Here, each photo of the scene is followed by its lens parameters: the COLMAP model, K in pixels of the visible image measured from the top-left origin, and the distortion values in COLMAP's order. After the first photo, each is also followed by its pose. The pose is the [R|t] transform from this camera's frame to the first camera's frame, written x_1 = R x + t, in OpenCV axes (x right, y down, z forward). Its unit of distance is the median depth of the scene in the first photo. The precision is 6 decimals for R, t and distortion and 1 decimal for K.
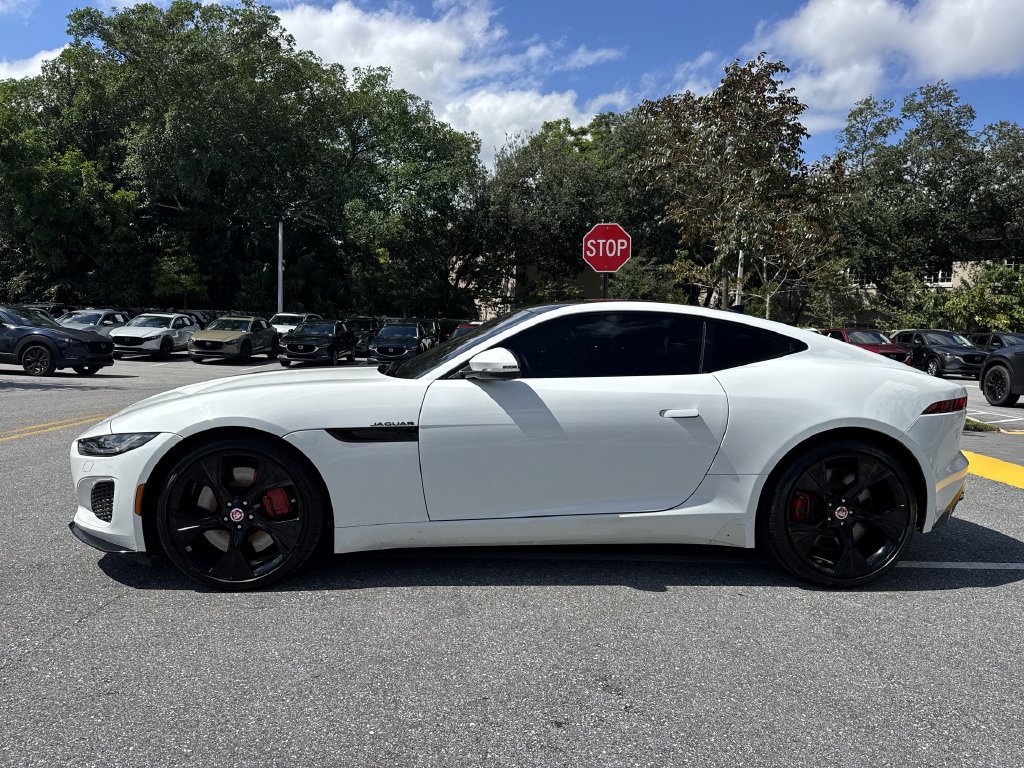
lens RADIAL K [[715.0, 0, 512.0], [0, 715.0, 384.0], [0, 0, 1]] dist [0.083791, -0.117468]
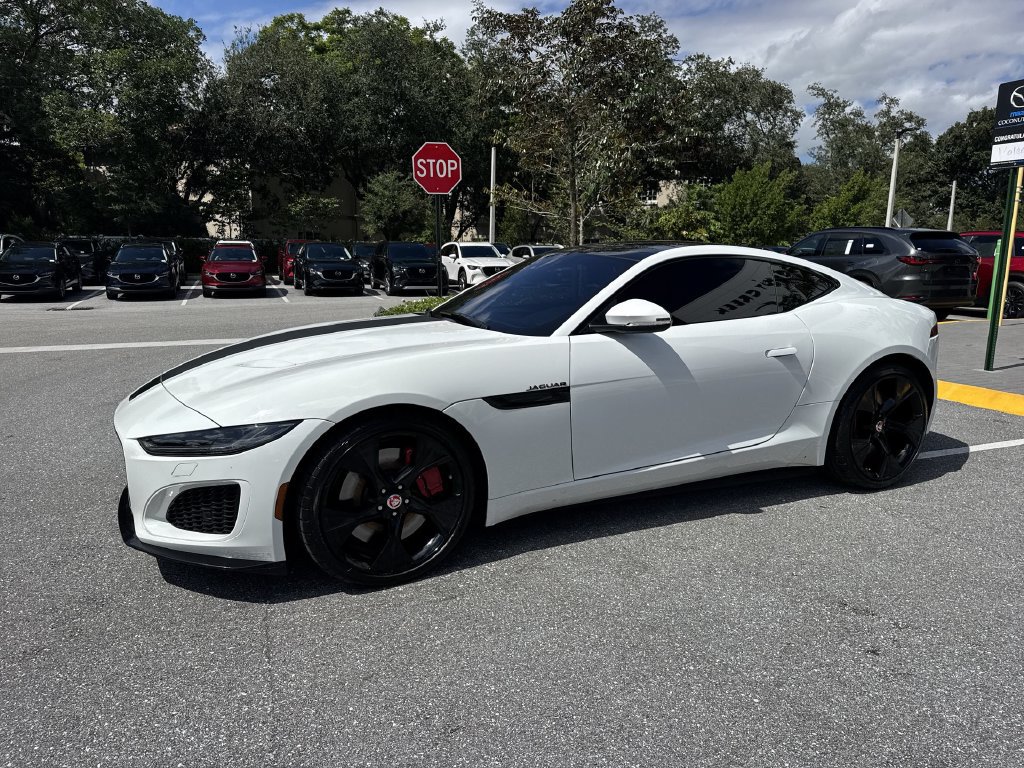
lens RADIAL K [[710.7, 0, 512.0], [0, 710.7, 379.9], [0, 0, 1]] dist [0.079549, -0.120965]
pose [[0.931768, -0.083303, 0.353369, -0.139292], [0.043302, 0.991872, 0.119644, -0.017148], [-0.360463, -0.096179, 0.927802, 0.038334]]
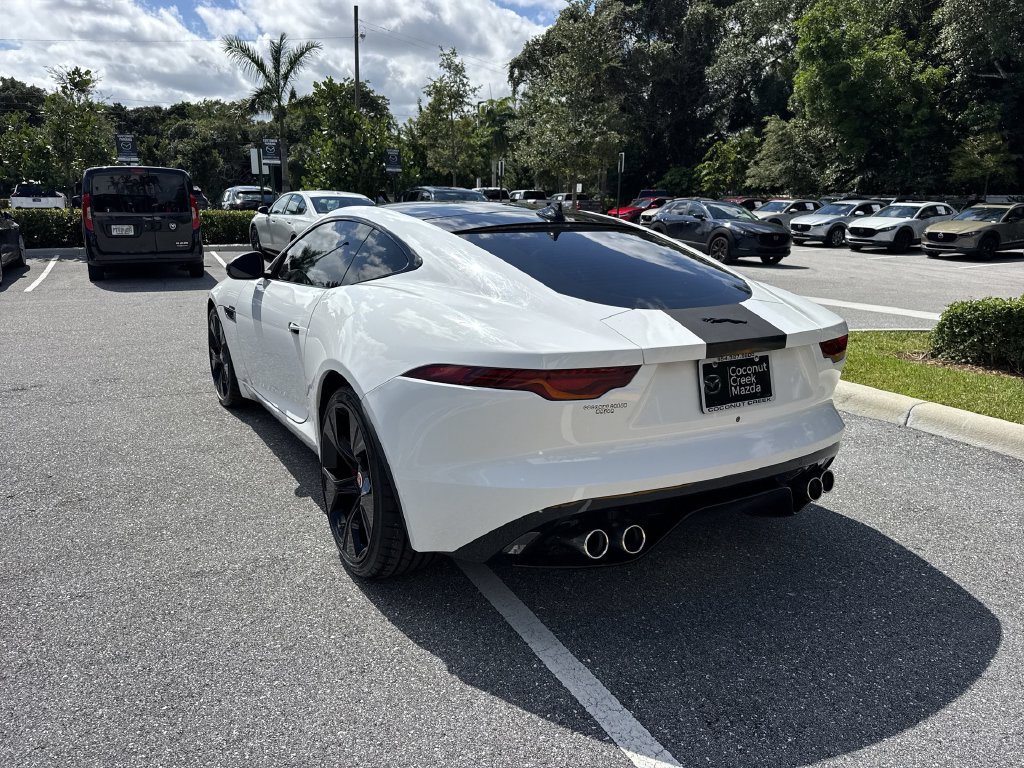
lens RADIAL K [[732.9, 0, 509.5], [0, 732.9, 374.1], [0, 0, 1]] dist [0.028827, -0.037664]
pose [[0.452094, 0.174377, -0.874759, 0.330493], [-0.055555, 0.984305, 0.167502, -0.021047], [0.890238, -0.027130, 0.454686, 0.216228]]
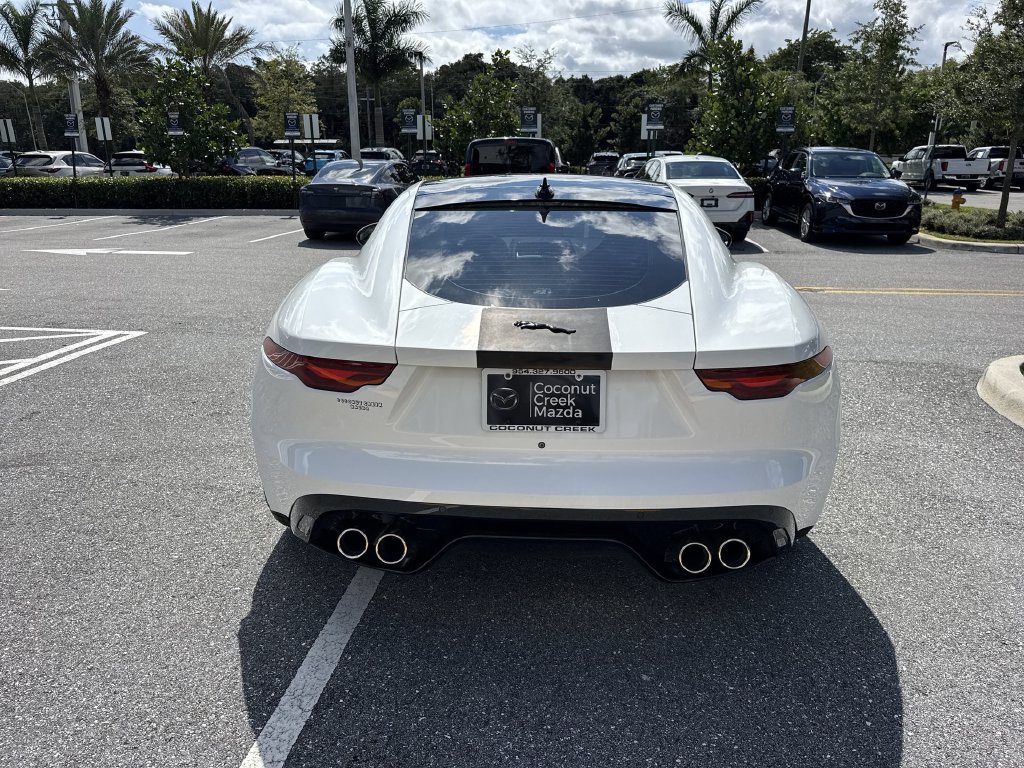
lens RADIAL K [[732.9, 0, 509.5], [0, 732.9, 374.1], [0, 0, 1]] dist [0.028827, -0.037664]
pose [[-0.107752, 0.242499, -0.964149, 0.343549], [-0.071584, 0.965386, 0.250811, -0.035531], [0.991597, 0.096043, -0.086663, 0.361860]]
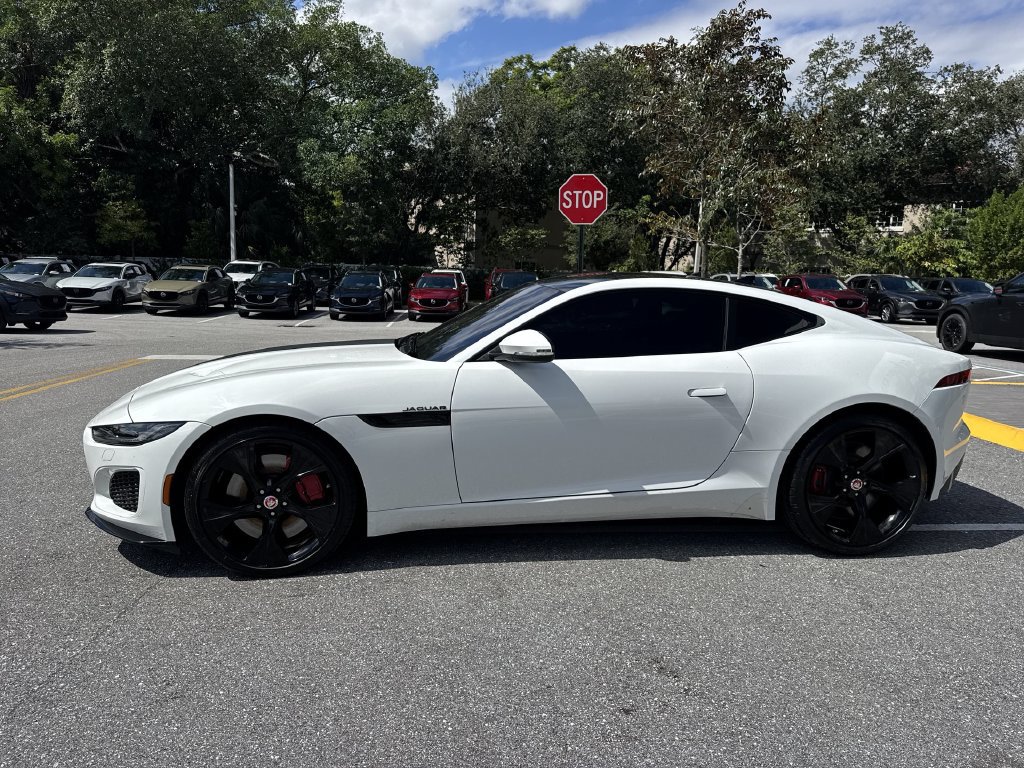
lens RADIAL K [[712.8, 0, 511.8], [0, 712.8, 390.4], [0, 0, 1]] dist [0.093653, -0.144108]
pose [[0.998190, -0.014460, 0.058371, -0.026742], [0.009411, 0.996263, 0.085856, -0.013718], [-0.059394, -0.085151, 0.994596, 0.003395]]
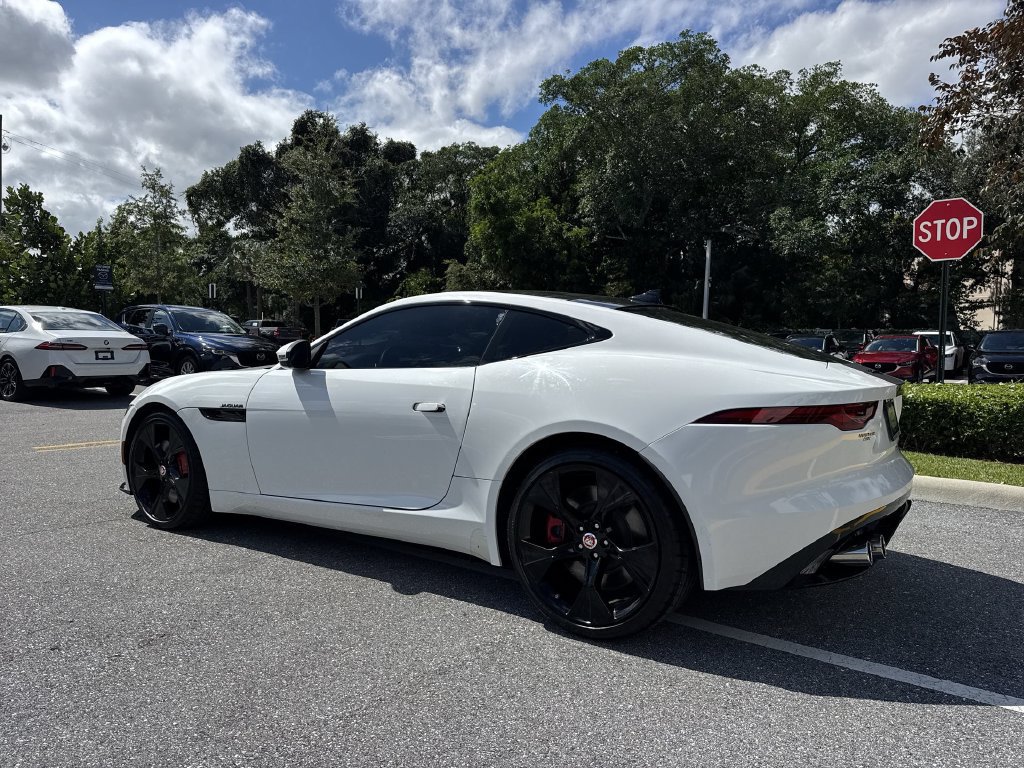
lens RADIAL K [[715.0, 0, 512.0], [0, 715.0, 384.0], [0, 0, 1]] dist [0.083791, -0.117468]
pose [[0.795615, 0.017980, -0.605536, 0.236640], [-0.032885, 0.999368, -0.013533, 0.005285], [0.604910, 0.030680, 0.795703, 0.086635]]
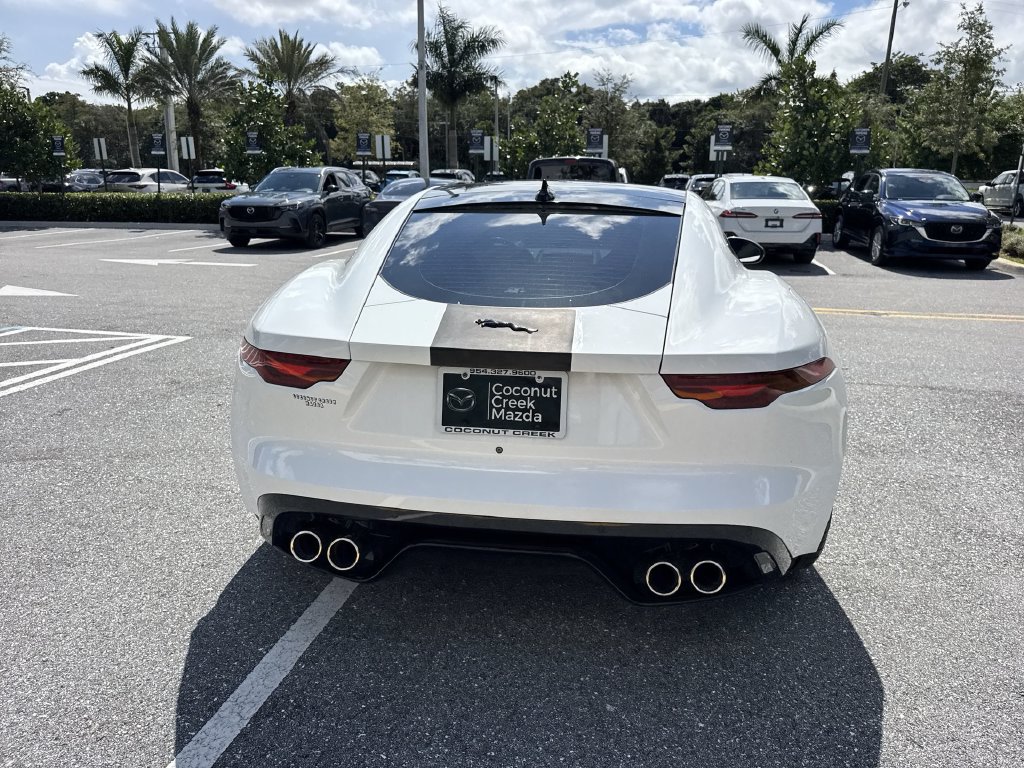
lens RADIAL K [[734.3, 0, 520.0], [0, 734.3, 369.4], [0, 0, 1]] dist [0.022786, -0.030970]
pose [[-0.192295, 0.204062, -0.959886, 0.333155], [-0.082022, 0.971376, 0.222936, -0.031090], [0.977903, 0.121601, -0.170053, 0.384442]]
